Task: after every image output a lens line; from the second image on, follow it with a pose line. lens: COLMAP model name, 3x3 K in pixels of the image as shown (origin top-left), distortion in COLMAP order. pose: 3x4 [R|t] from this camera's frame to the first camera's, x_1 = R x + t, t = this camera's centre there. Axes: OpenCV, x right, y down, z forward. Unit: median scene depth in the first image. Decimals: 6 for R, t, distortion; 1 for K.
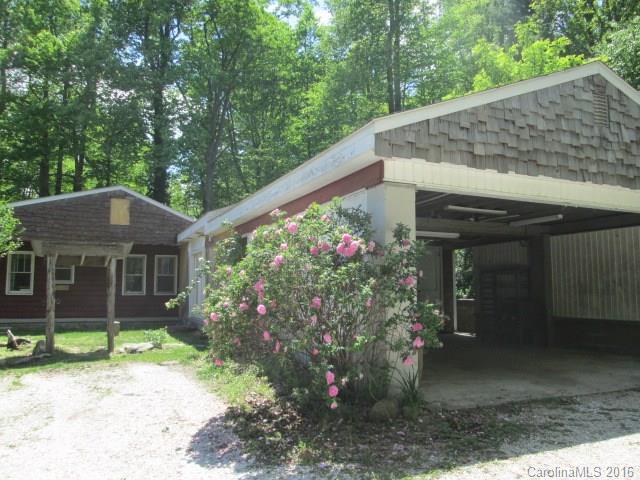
lens RADIAL K [[530.2, 0, 320.0], [0, 530.2, 240.0], [0, 0, 1]] dist [-0.058484, 0.002864]
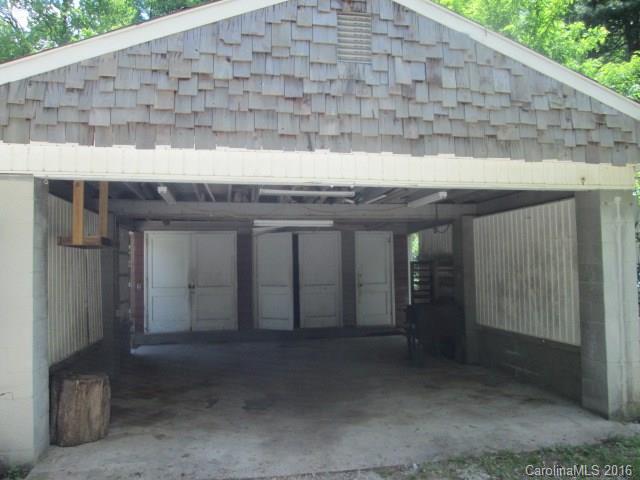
lens RADIAL K [[530.2, 0, 320.0], [0, 530.2, 240.0], [0, 0, 1]] dist [-0.058484, 0.002864]
pose [[0.975201, -0.027591, -0.219596, 0.661070], [0.037284, 0.998499, 0.040119, -0.025290], [0.218159, -0.047312, 0.974766, 0.345760]]
